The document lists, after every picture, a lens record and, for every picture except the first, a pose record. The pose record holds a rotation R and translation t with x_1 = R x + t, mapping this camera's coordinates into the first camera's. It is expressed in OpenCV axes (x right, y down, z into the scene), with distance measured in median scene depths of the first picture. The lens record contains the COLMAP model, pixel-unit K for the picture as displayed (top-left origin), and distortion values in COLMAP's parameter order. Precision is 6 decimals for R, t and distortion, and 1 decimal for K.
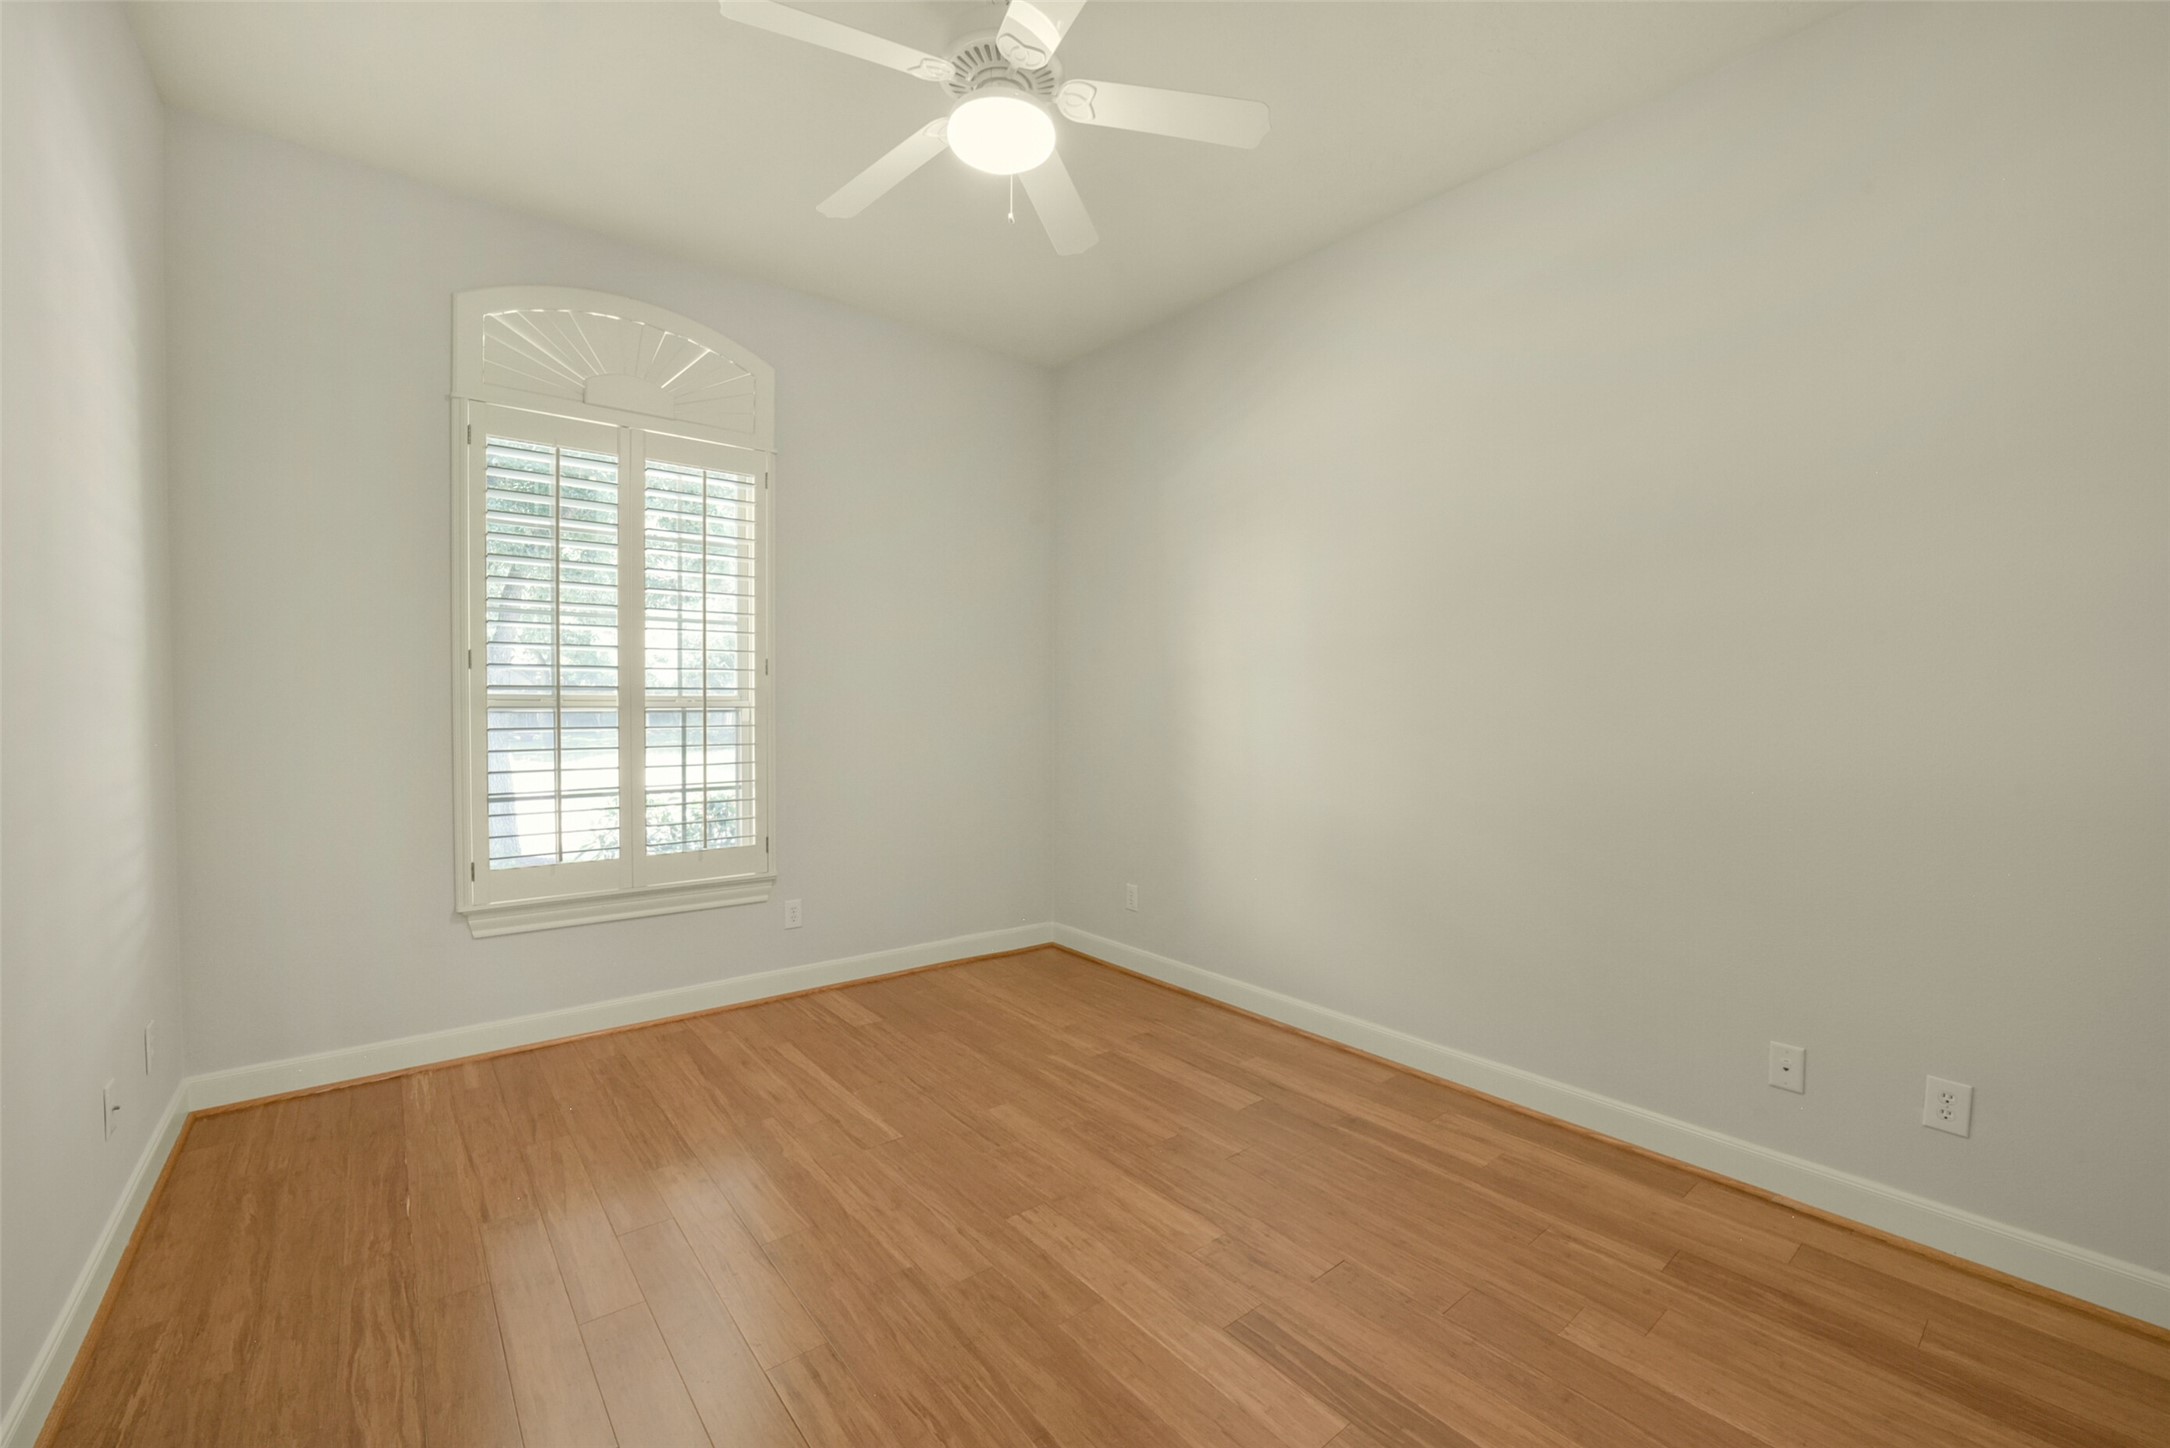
lens RADIAL K [[890.1, 0, 1087.9], [0, 890.1, 720.1], [0, 0, 1]] dist [0.000500, -0.000035]
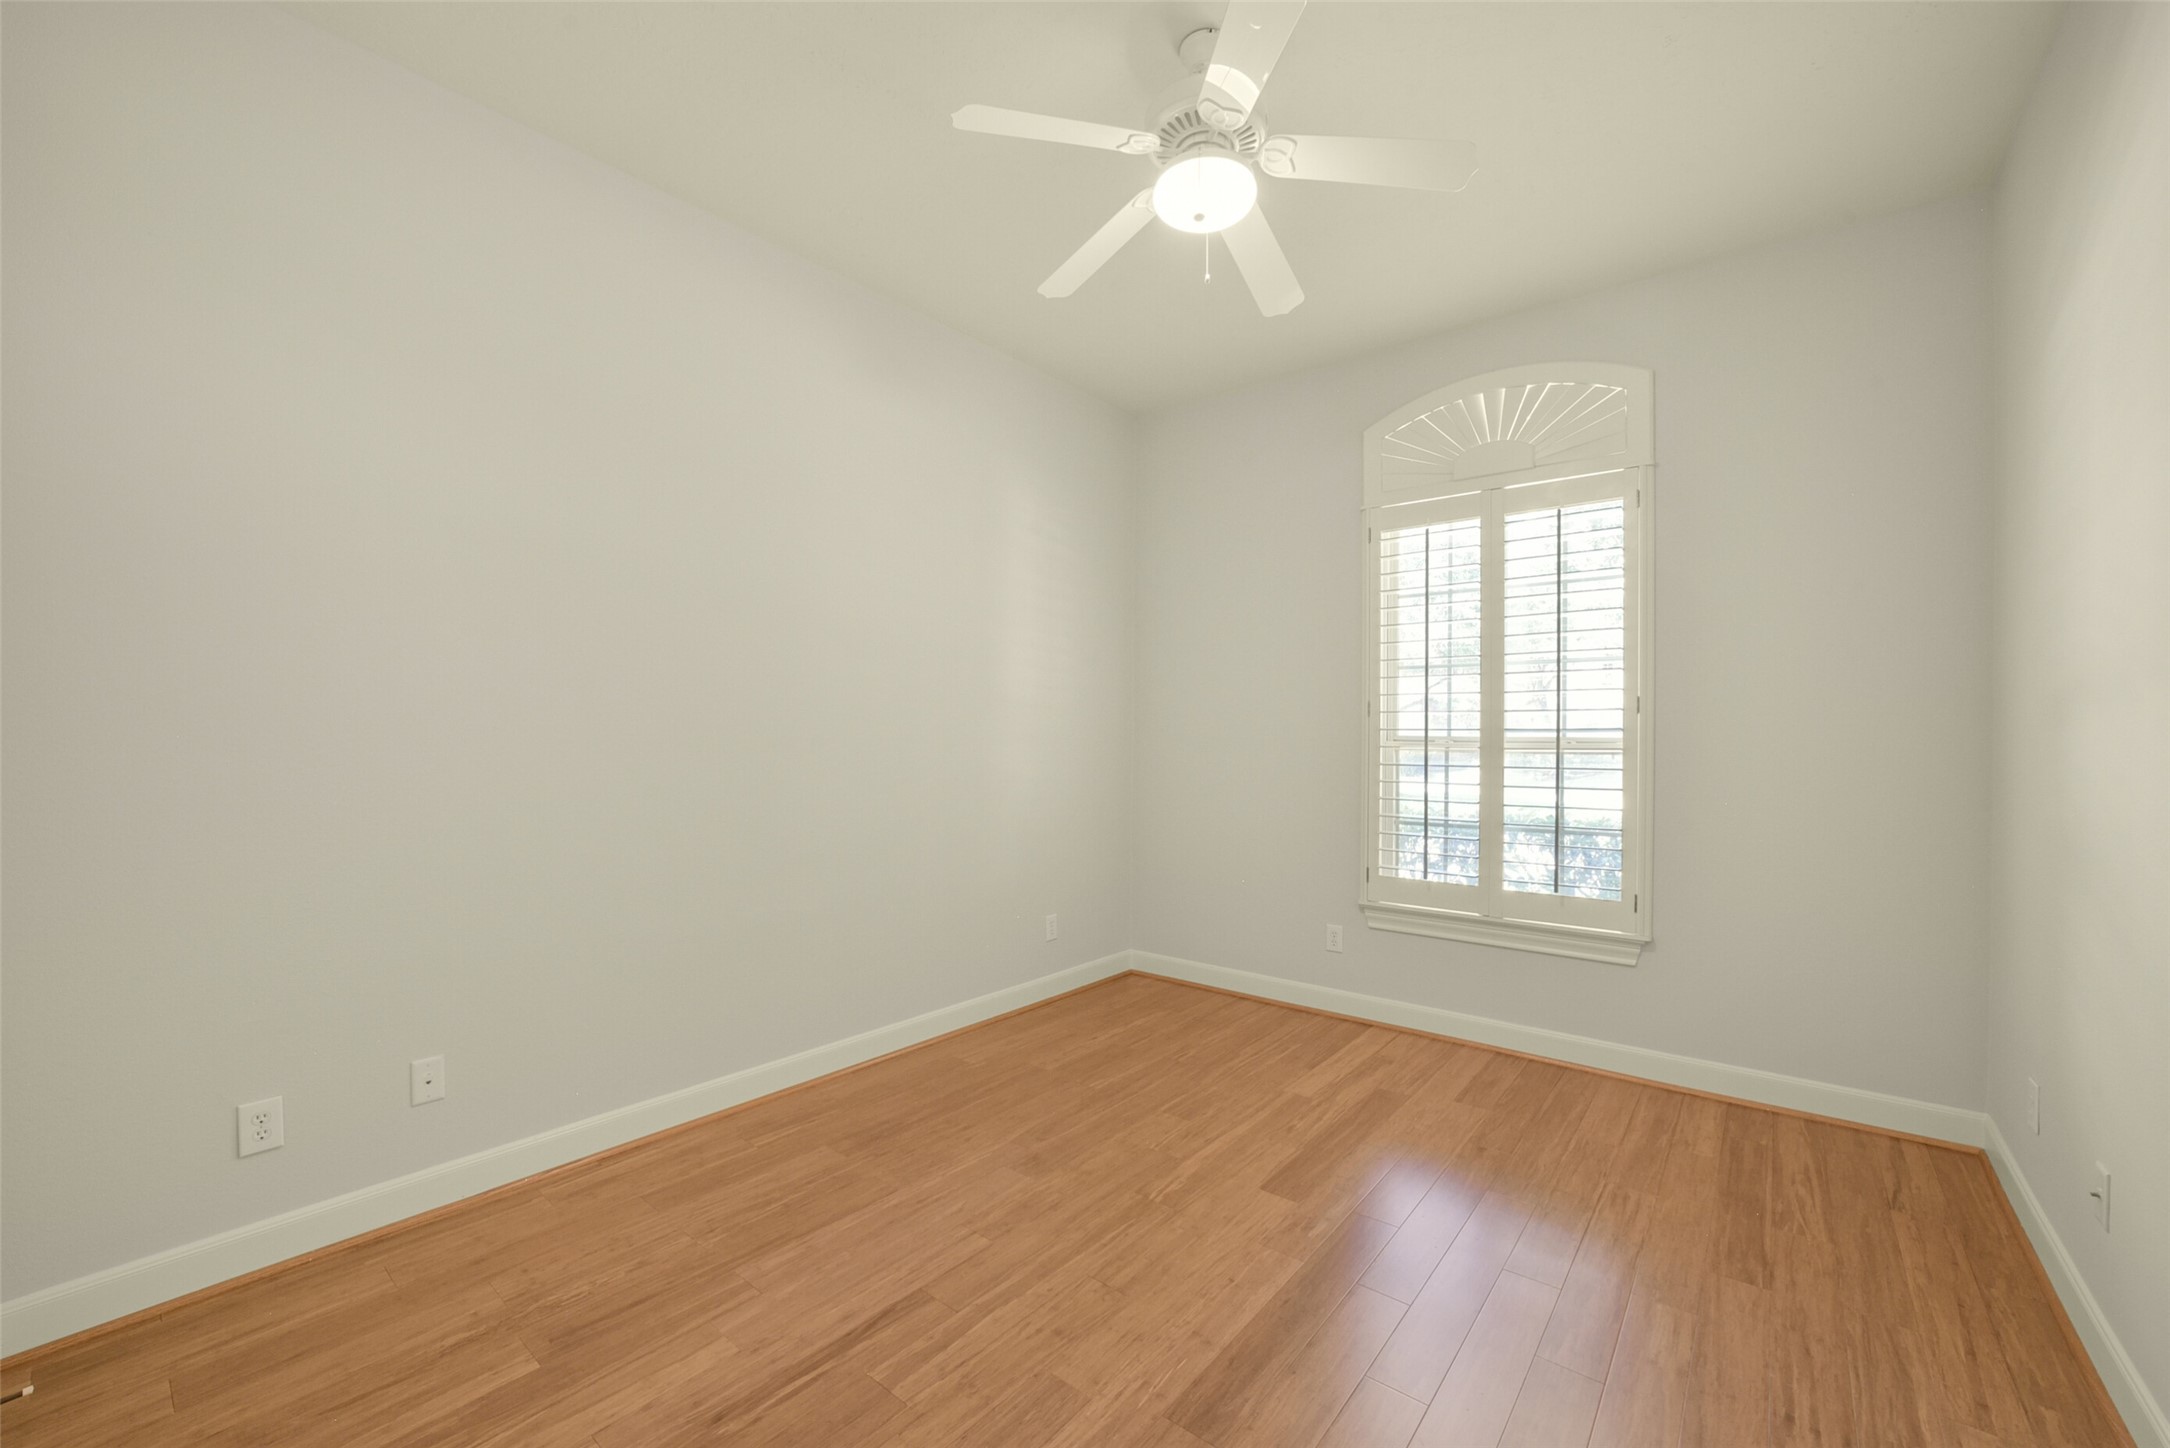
lens RADIAL K [[854.9, 0, 1081.4], [0, 854.9, 724.7], [0, 0, 1]] dist [-0.029759, 0.004889]
pose [[0.217916, -0.018422, -0.975794, 0.375560], [-0.026317, 0.999347, -0.024744, -0.003680], [0.975613, 0.031072, 0.217289, 0.293201]]
